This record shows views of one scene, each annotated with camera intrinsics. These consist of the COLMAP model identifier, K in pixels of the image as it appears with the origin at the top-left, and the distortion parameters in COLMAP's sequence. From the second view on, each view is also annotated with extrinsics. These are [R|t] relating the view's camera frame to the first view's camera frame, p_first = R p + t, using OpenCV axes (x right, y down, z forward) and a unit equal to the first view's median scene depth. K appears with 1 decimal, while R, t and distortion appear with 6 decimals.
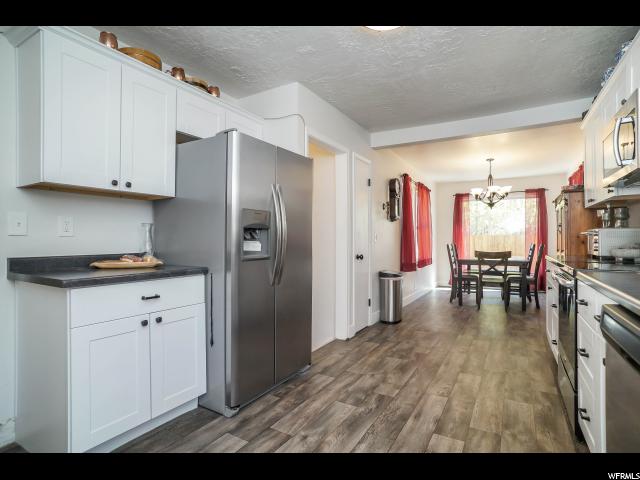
lens RADIAL K [[345.5, 0, 322.2], [0, 345.5, 239.0], [0, 0, 1]] dist [-0.015648, 0.001240]
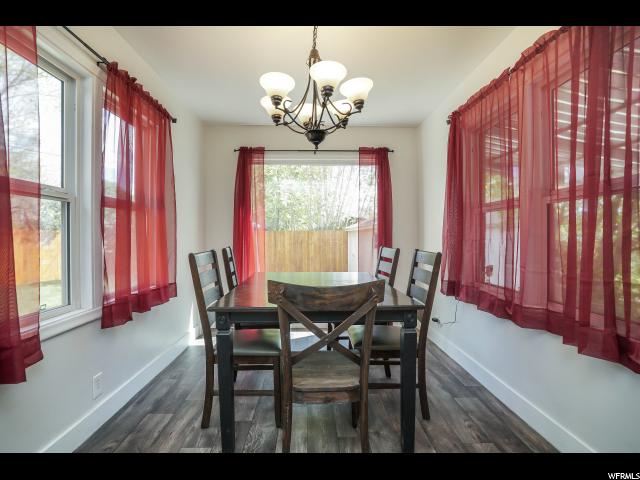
lens RADIAL K [[345.5, 0, 317.4], [0, 345.5, 241.5], [0, 0, 1]] dist [-0.015648, 0.001240]
pose [[0.860411, -0.004994, 0.509576, 0.350789], [-0.003290, 0.999877, 0.015355, -0.002328], [-0.509590, -0.014888, 0.860289, 0.775896]]
